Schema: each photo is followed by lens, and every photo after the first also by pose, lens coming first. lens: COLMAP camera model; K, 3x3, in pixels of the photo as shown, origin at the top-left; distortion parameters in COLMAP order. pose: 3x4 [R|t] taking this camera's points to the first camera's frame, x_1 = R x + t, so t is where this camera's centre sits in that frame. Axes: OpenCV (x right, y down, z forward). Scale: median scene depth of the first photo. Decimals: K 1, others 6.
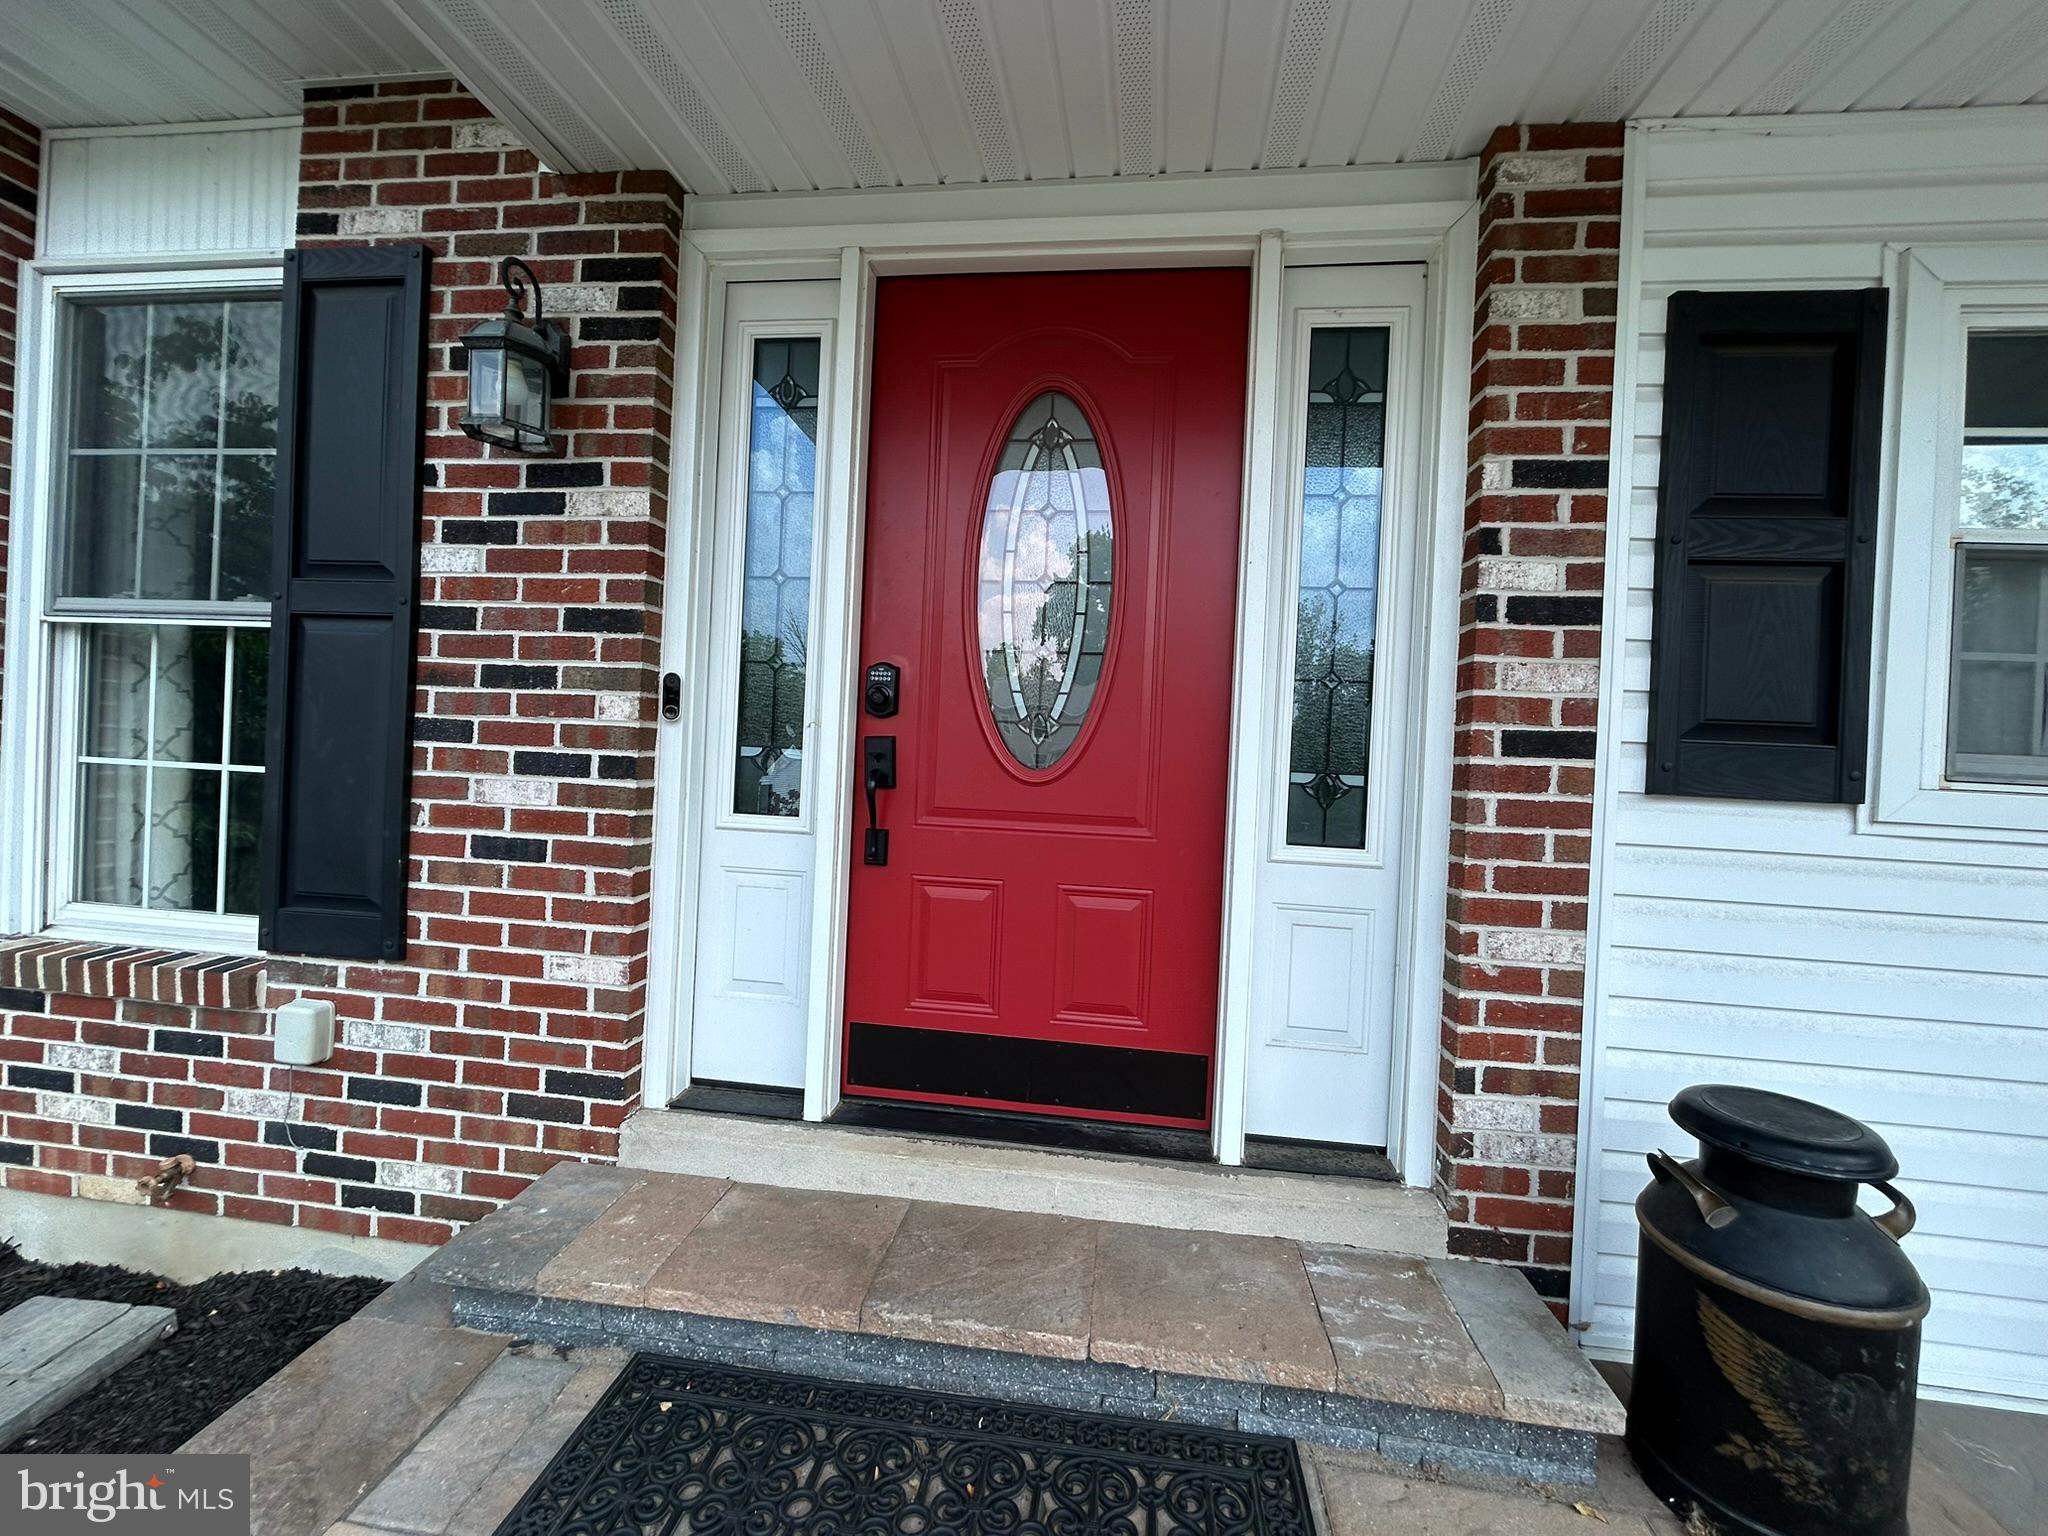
lens RADIAL K [[824.9, 0, 1035.8], [0, 824.9, 769.1], [0, 0, 1]] dist [-0.003905, 0.002065]
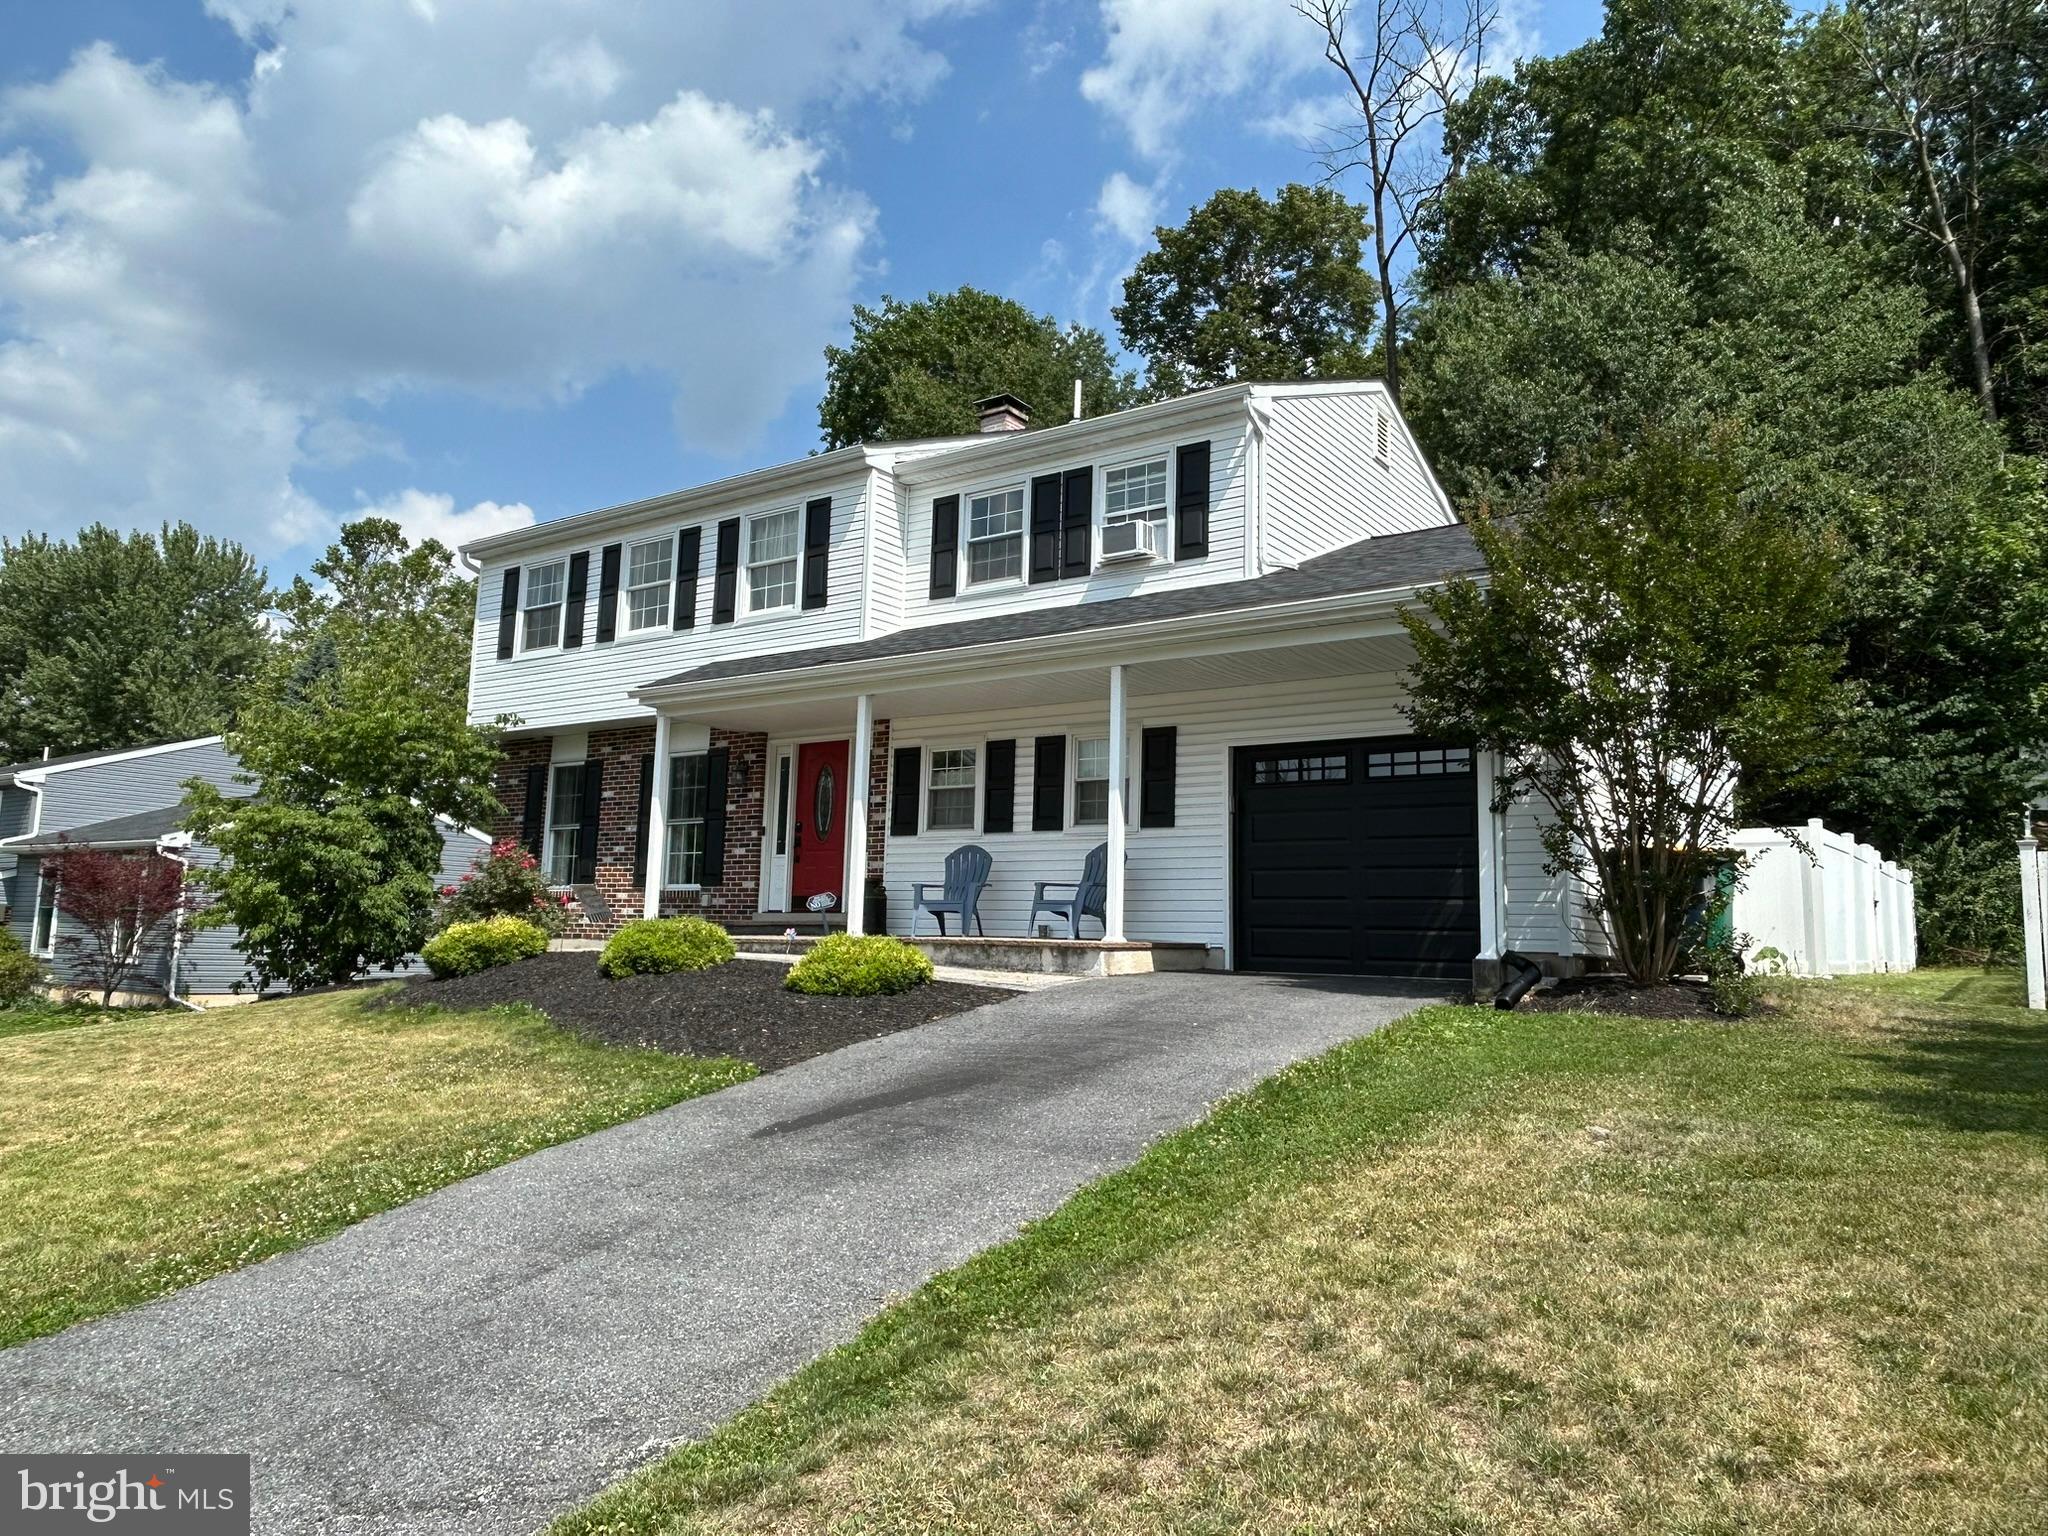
lens RADIAL K [[1388.4, 0, 1023.5], [0, 1388.4, 757.9], [0, 0, 1]] dist [-0.000168, -0.001910]
pose [[0.881091, -0.089373, -0.464426, 5.109756], [0.012835, 0.986140, -0.165419, 0.927477], [0.472773, 0.139788, 0.870026, -5.900619]]
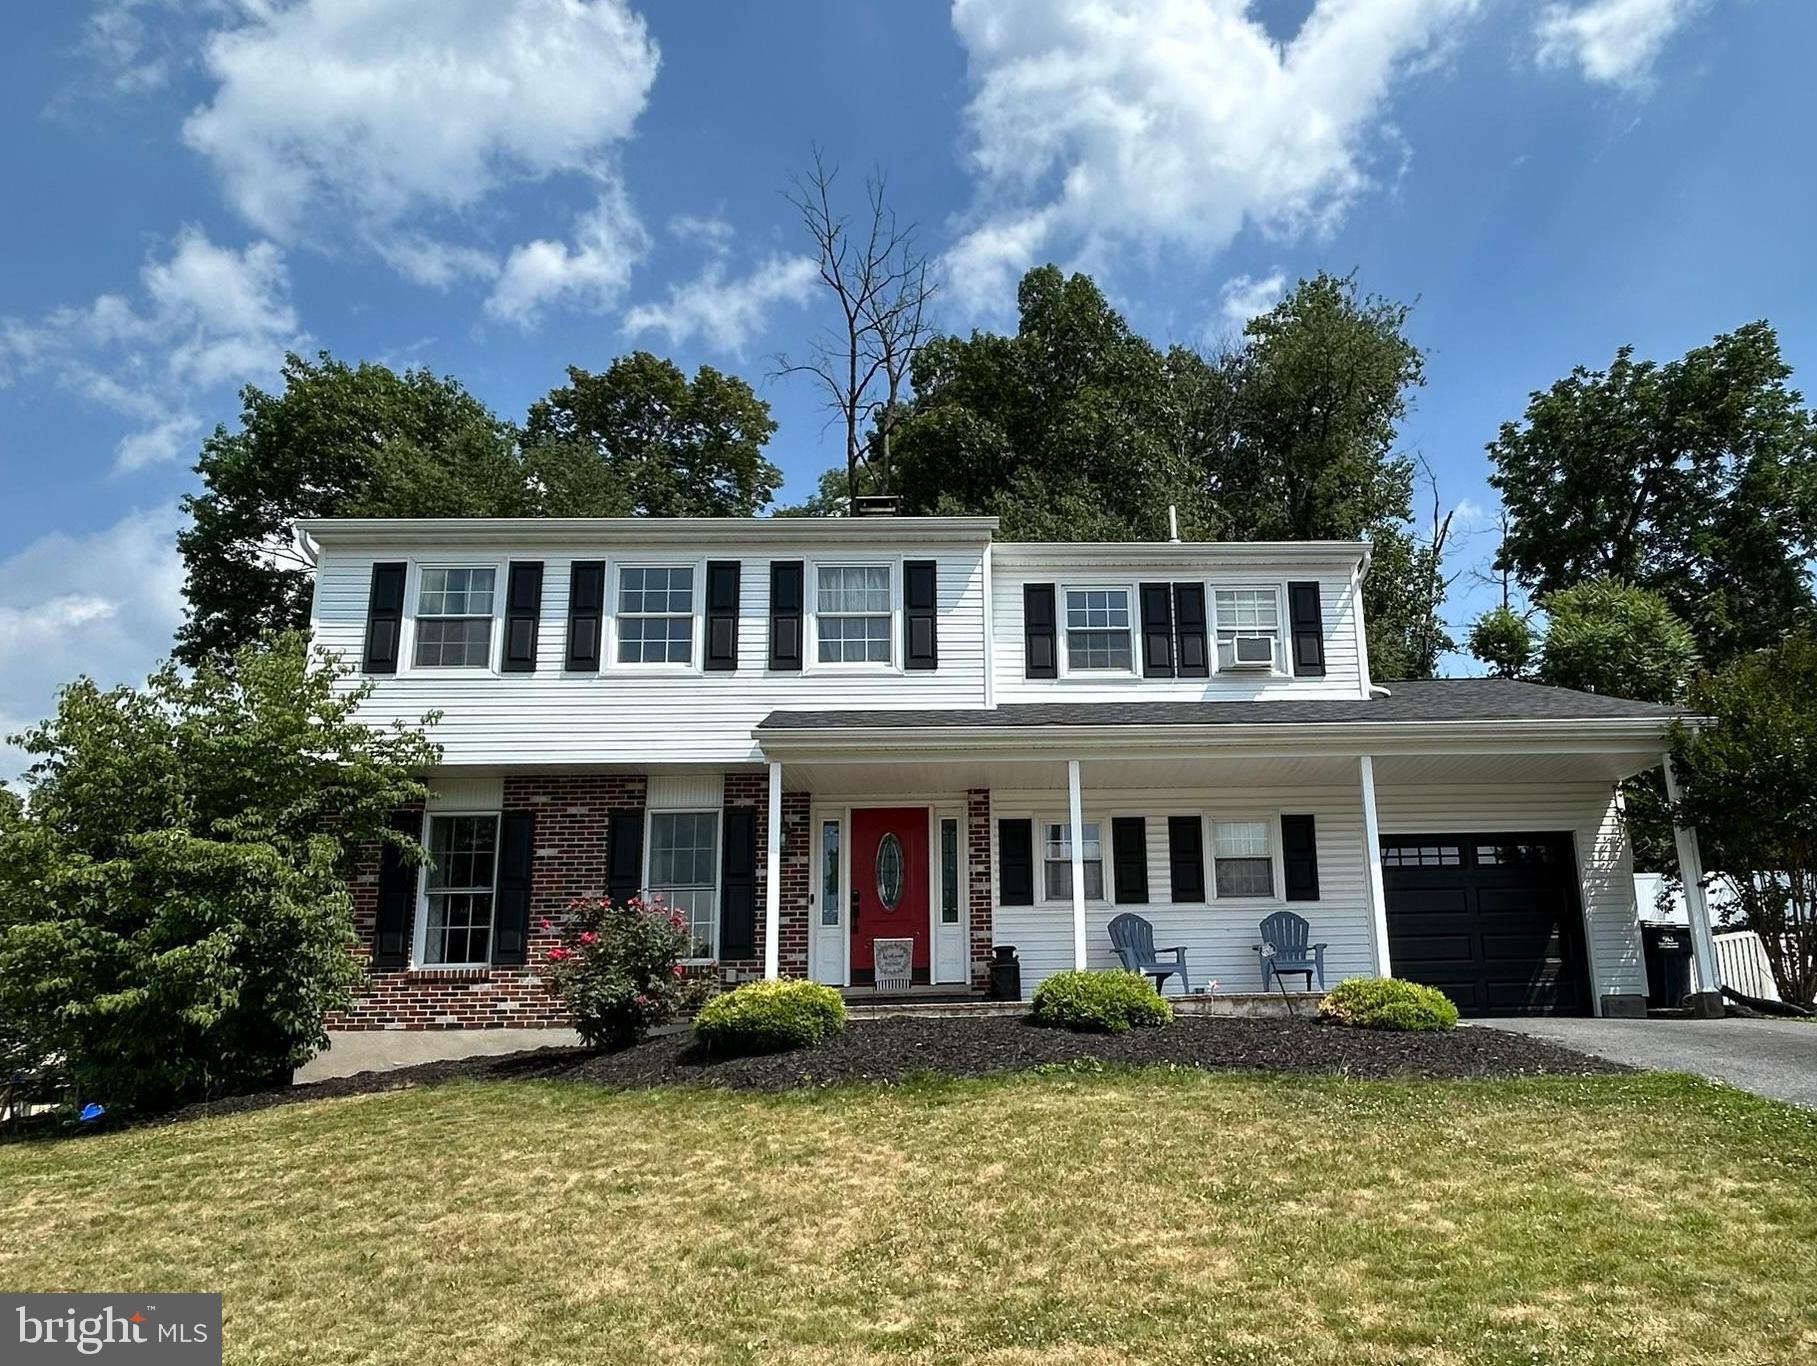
lens RADIAL K [[1231.5, 0, 1016.3], [0, 1231.5, 791.0], [0, 0, 1]] dist [-0.004048, -0.004687]
pose [[0.983683, -0.032310, 0.176984, -0.526292], [0.071975, 0.972263, -0.222540, 0.978304], [-0.164885, 0.231647, 0.958724, -6.188258]]
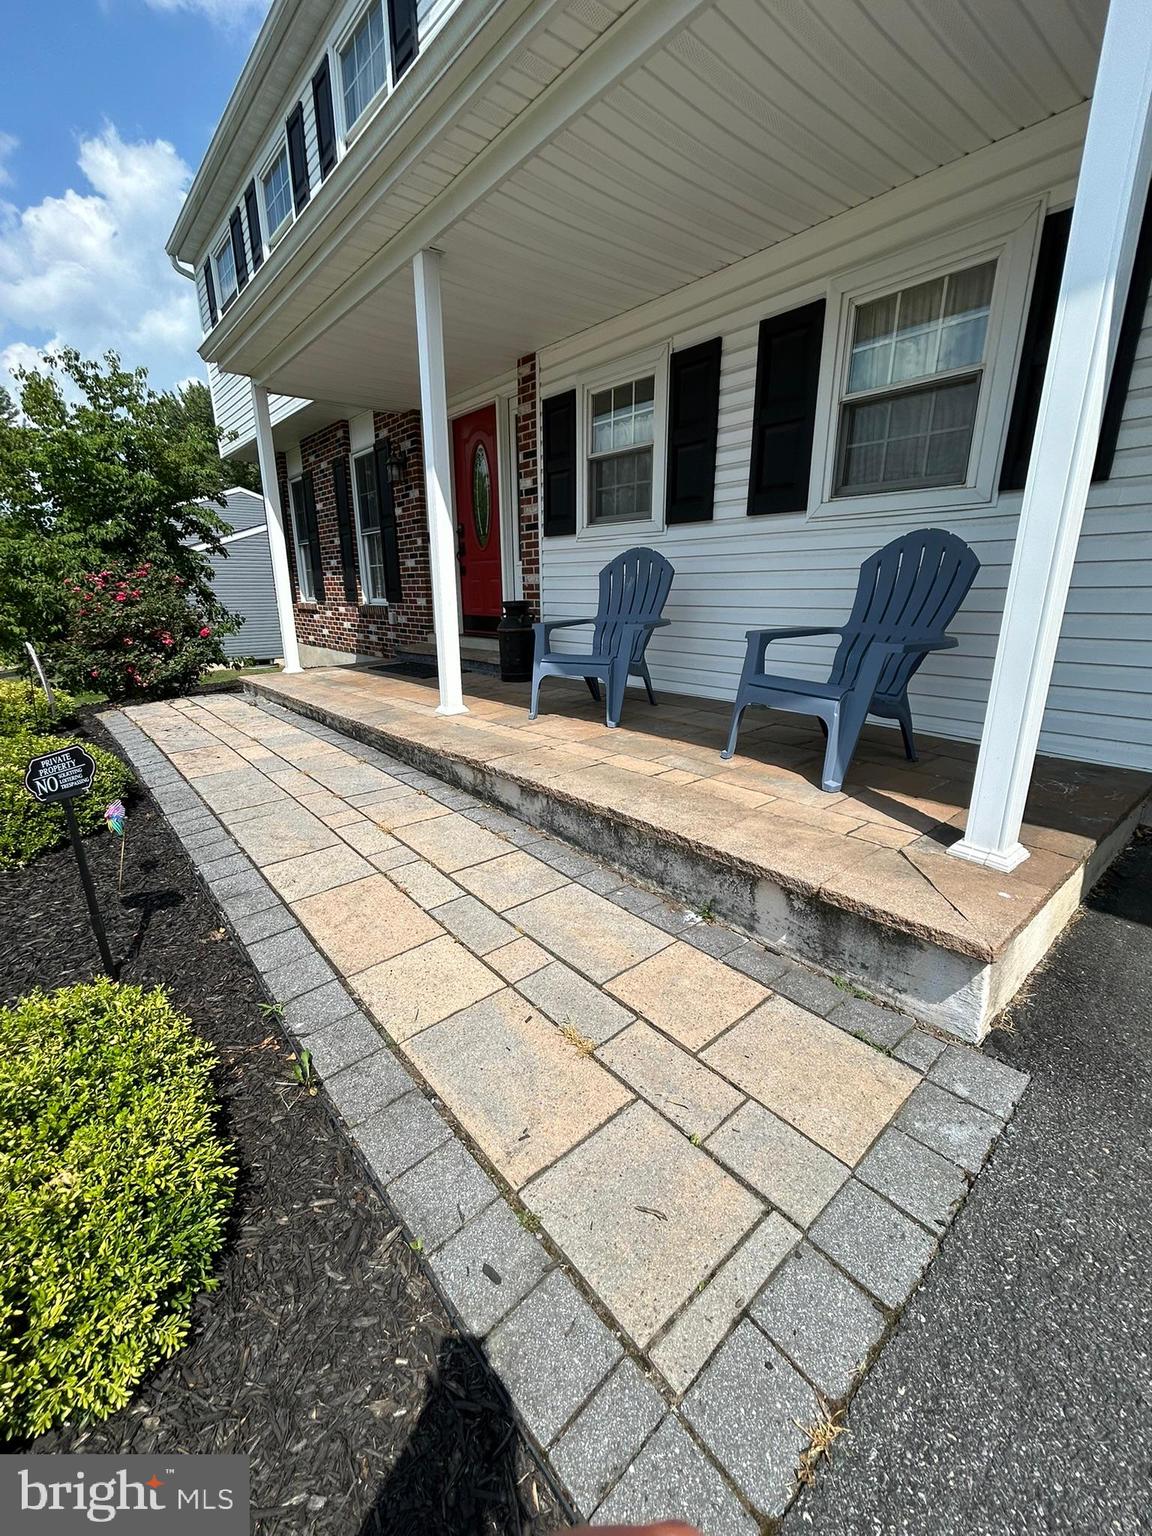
lens RADIAL K [[618.6, 0, 598.1], [0, 618.6, 766.8], [0, 0, 1]] dist [-0.003905, 0.002065]
pose [[0.757348, 0.133489, -0.639222, 2.586467], [0.025924, 0.971965, 0.233691, 0.362532], [0.652497, -0.193556, 0.732655, -1.099414]]
